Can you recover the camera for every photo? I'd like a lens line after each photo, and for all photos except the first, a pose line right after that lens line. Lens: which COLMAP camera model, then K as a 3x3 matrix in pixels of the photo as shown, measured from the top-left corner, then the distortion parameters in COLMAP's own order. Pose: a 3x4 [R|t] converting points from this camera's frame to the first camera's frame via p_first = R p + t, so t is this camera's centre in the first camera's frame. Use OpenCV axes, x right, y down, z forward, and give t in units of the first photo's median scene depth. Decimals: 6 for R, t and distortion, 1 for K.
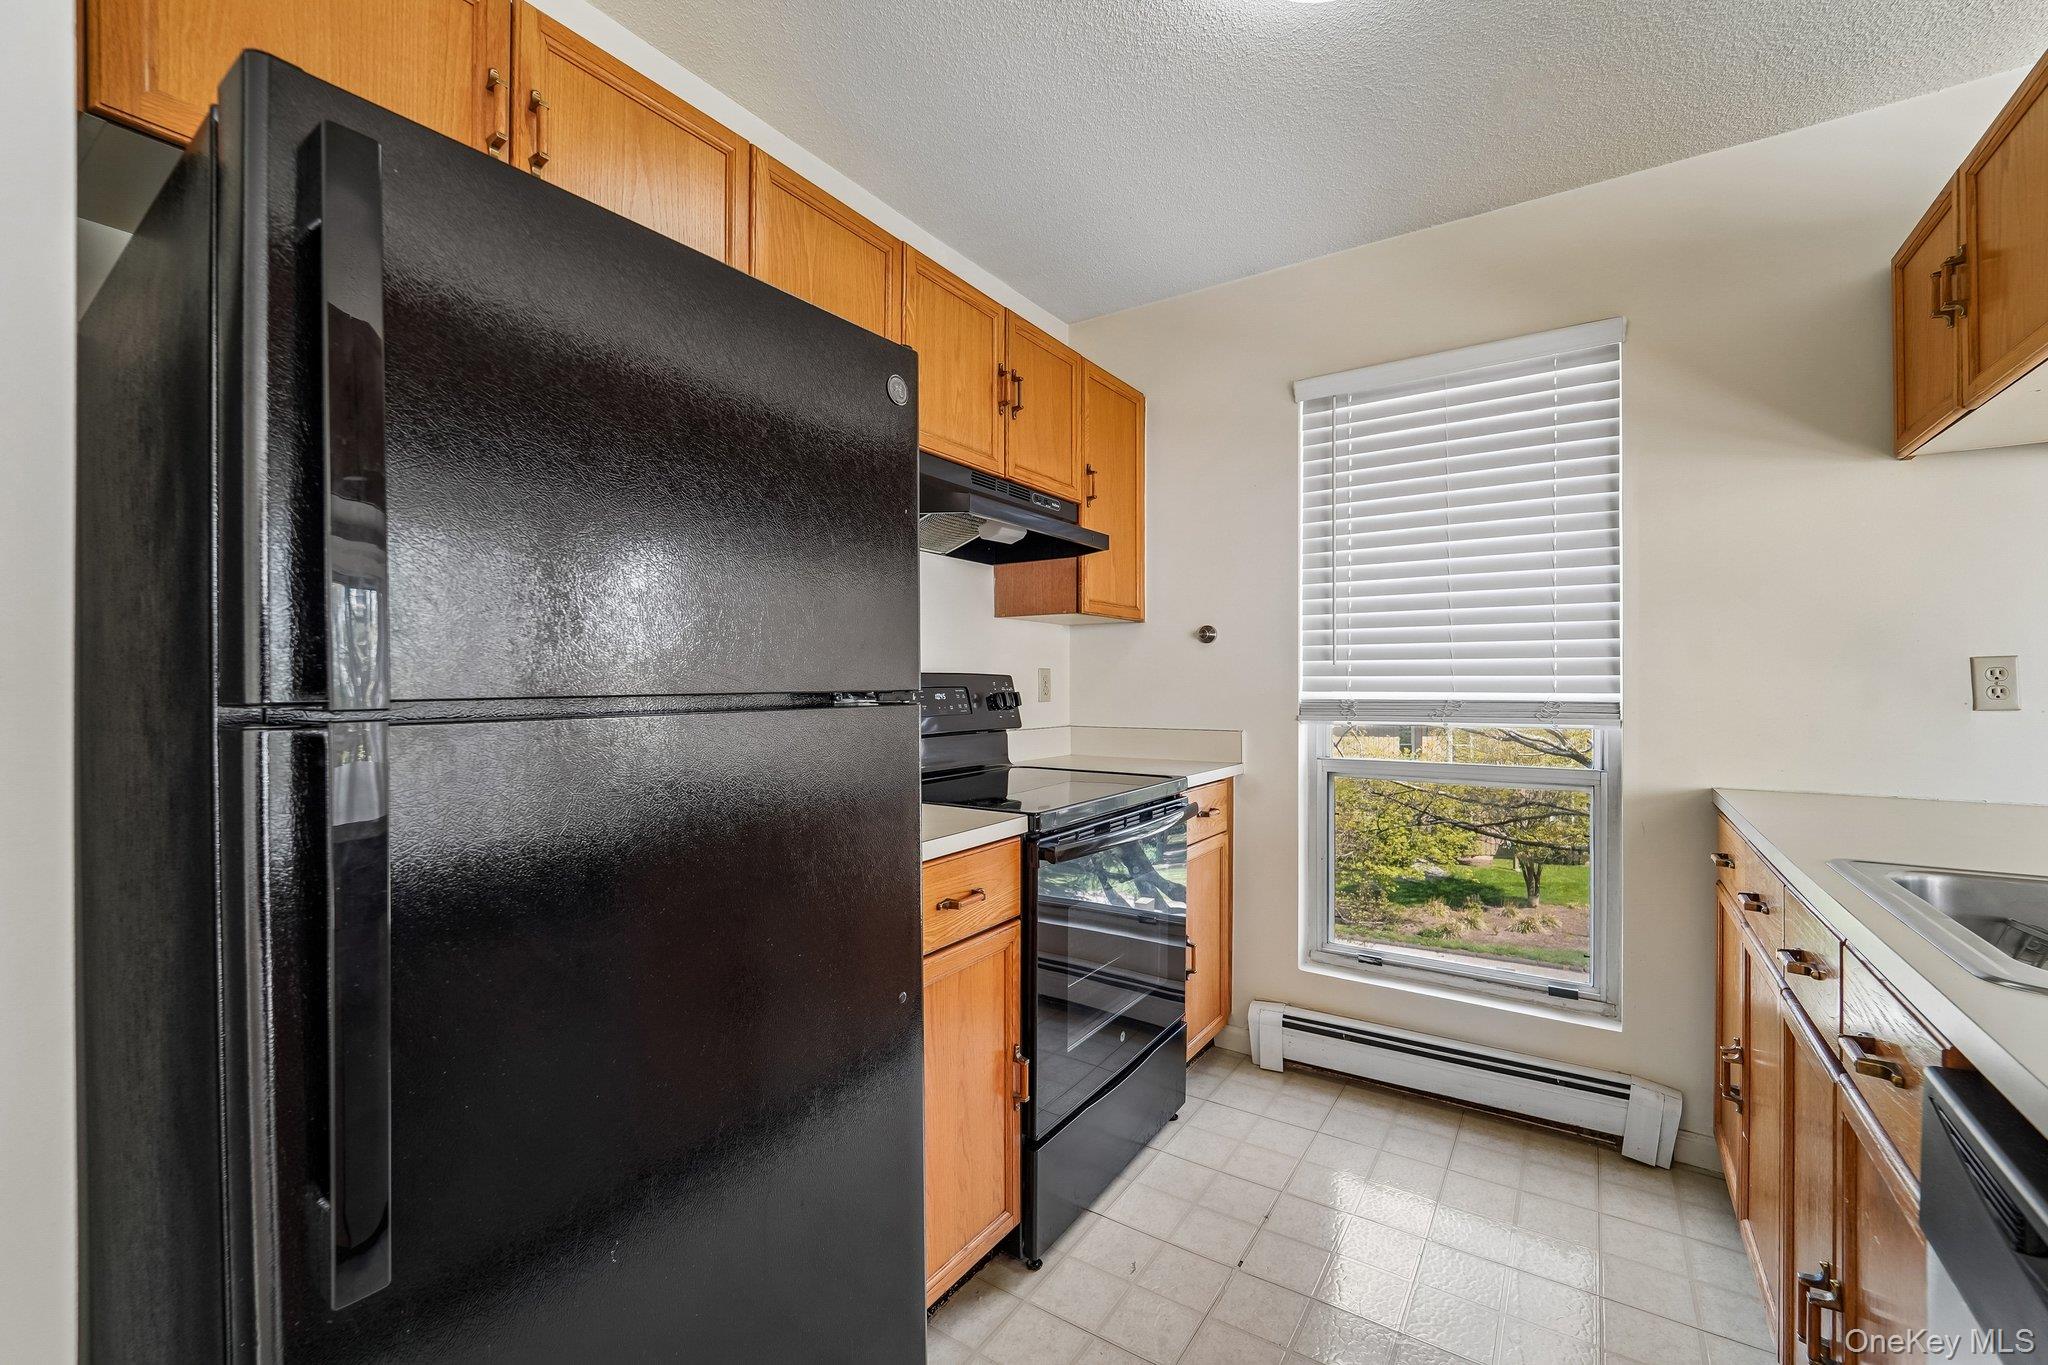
lens RADIAL K [[845.9, 0, 1024.0], [0, 845.9, 682.5], [0, 0, 1]] dist [-0.004957, -0.000249]
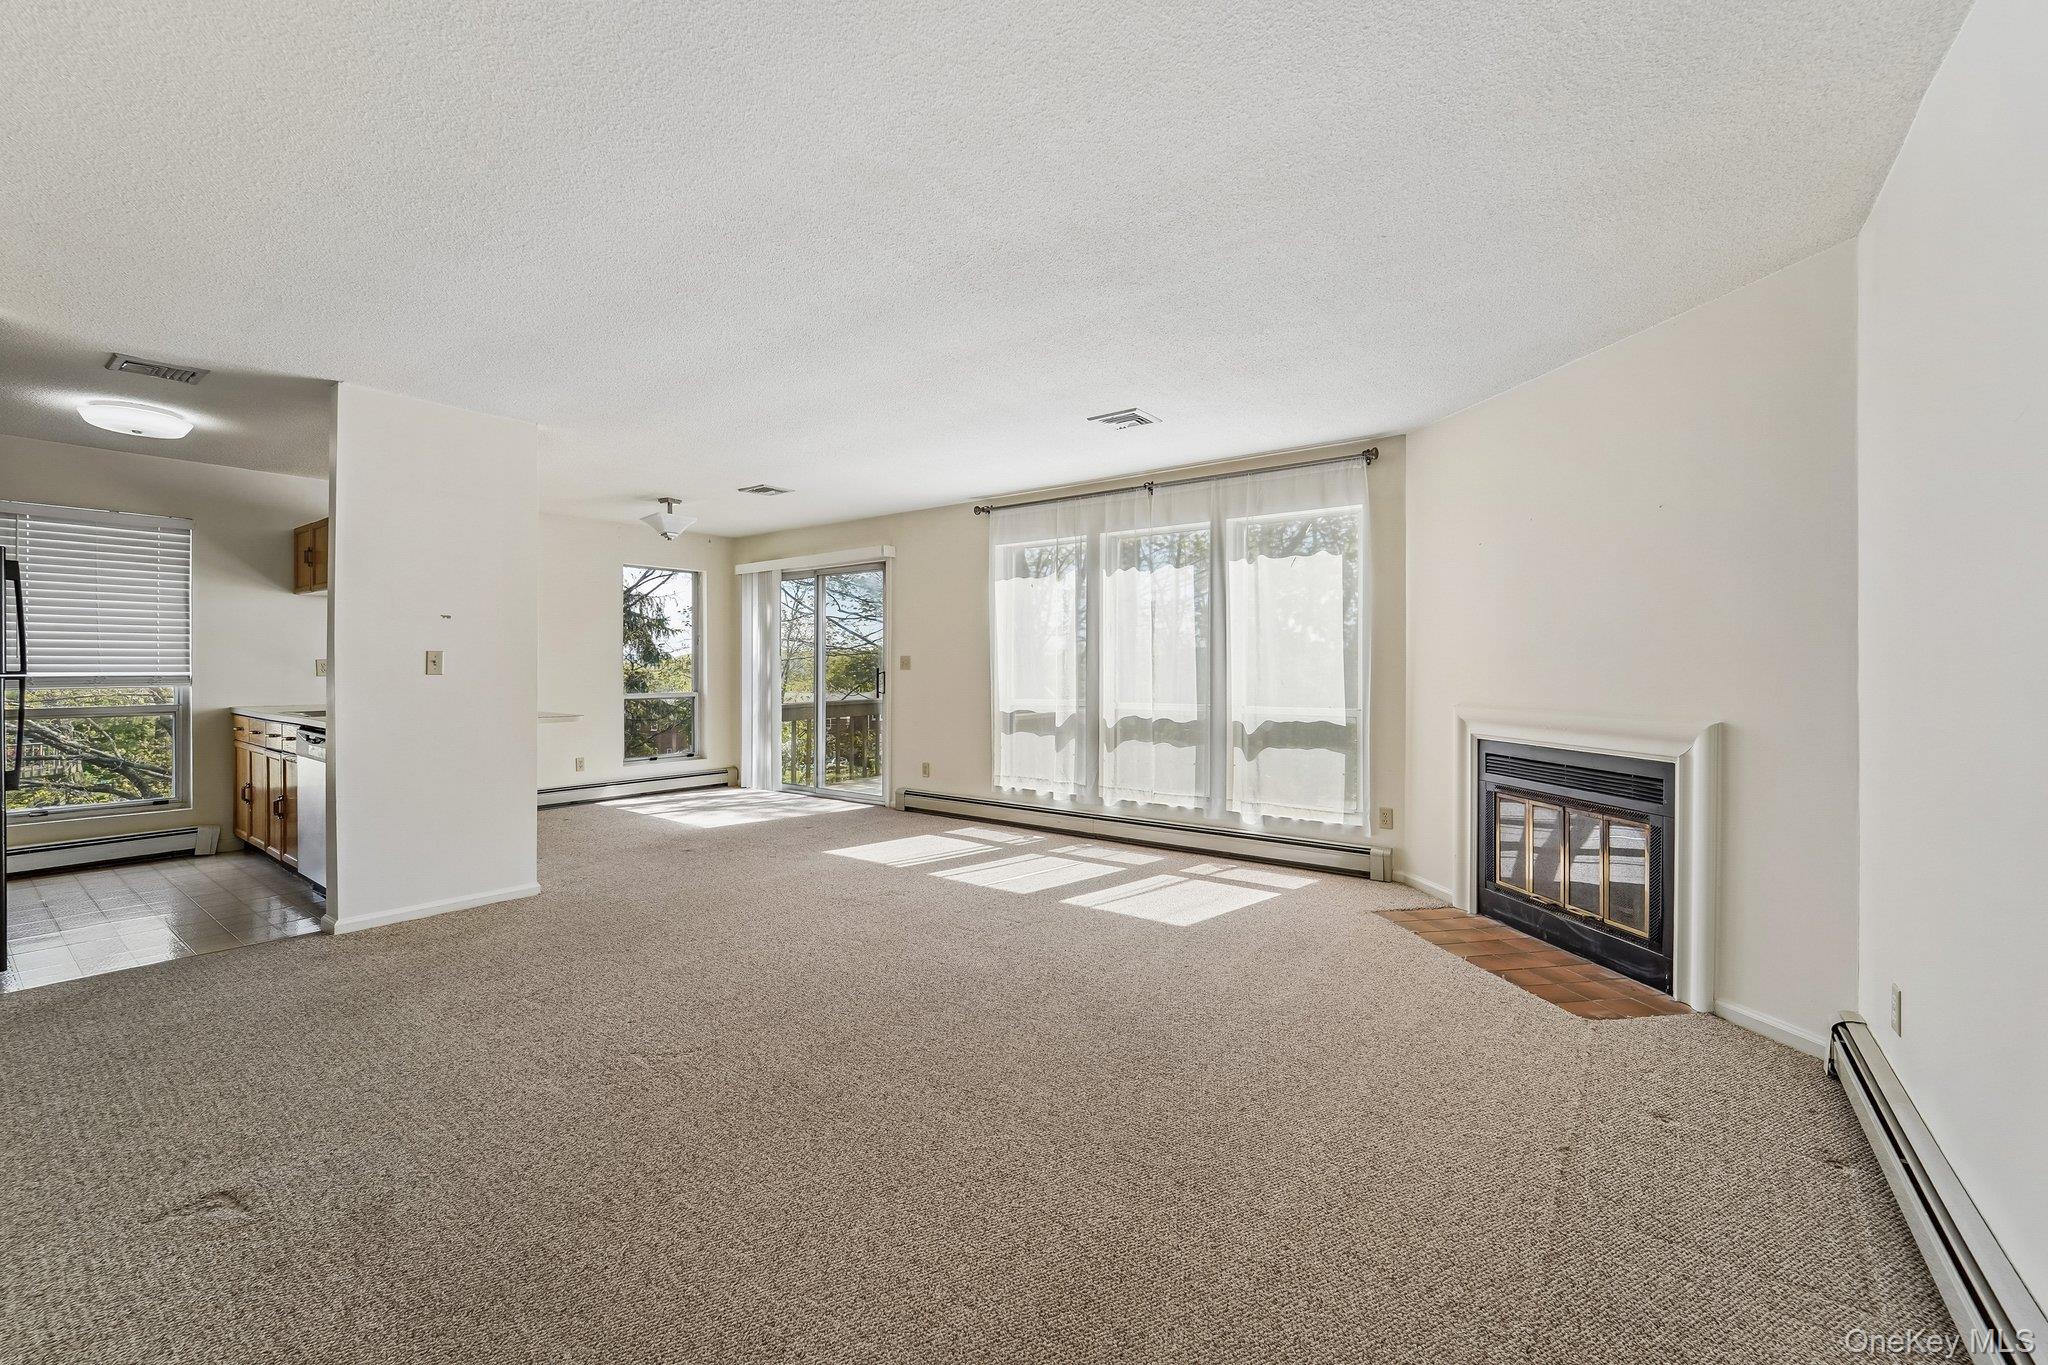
lens RADIAL K [[841.0, 0, 1020.8], [0, 841.0, 668.5], [0, 0, 1]] dist [-0.003352, -0.000259]
pose [[0.055970, -0.001221, 0.998432, -1.528530], [-0.000471, 0.999999, 0.001250, -0.001248], [-0.998432, -0.000540, 0.055969, -1.485123]]
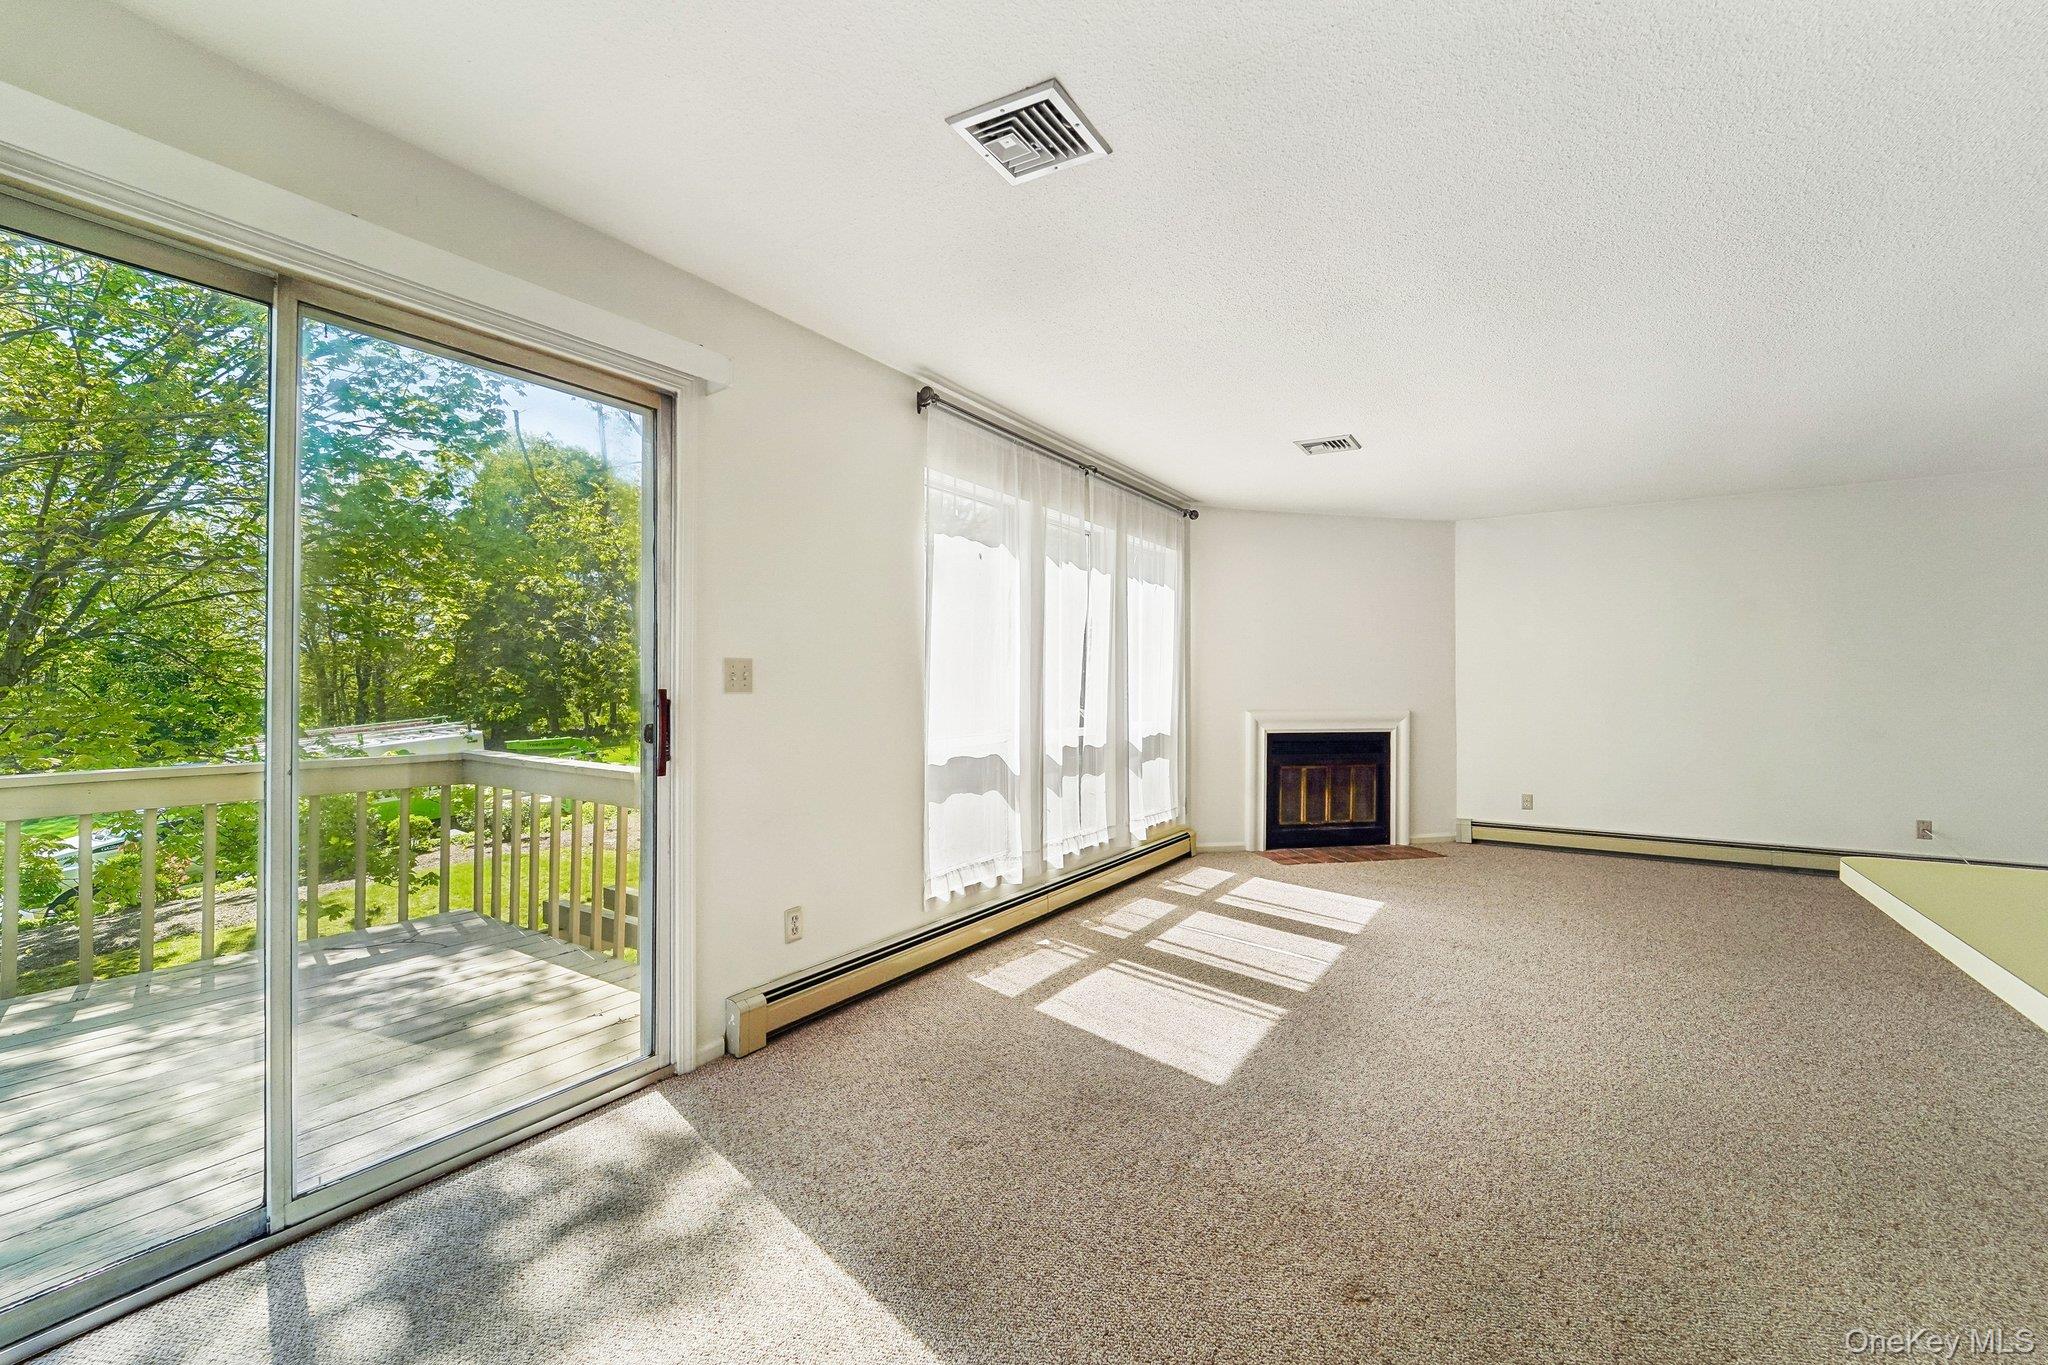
lens RADIAL K [[837.0, 0, 1031.2], [0, 837.0, 679.0], [0, 0, 1]] dist [-0.000525, -0.000080]
pose [[-0.999938, -0.000621, -0.011141, 1.133967], [-0.000552, 0.999980, -0.006226, -0.005280], [0.011145, -0.006220, -0.999919, 0.338428]]
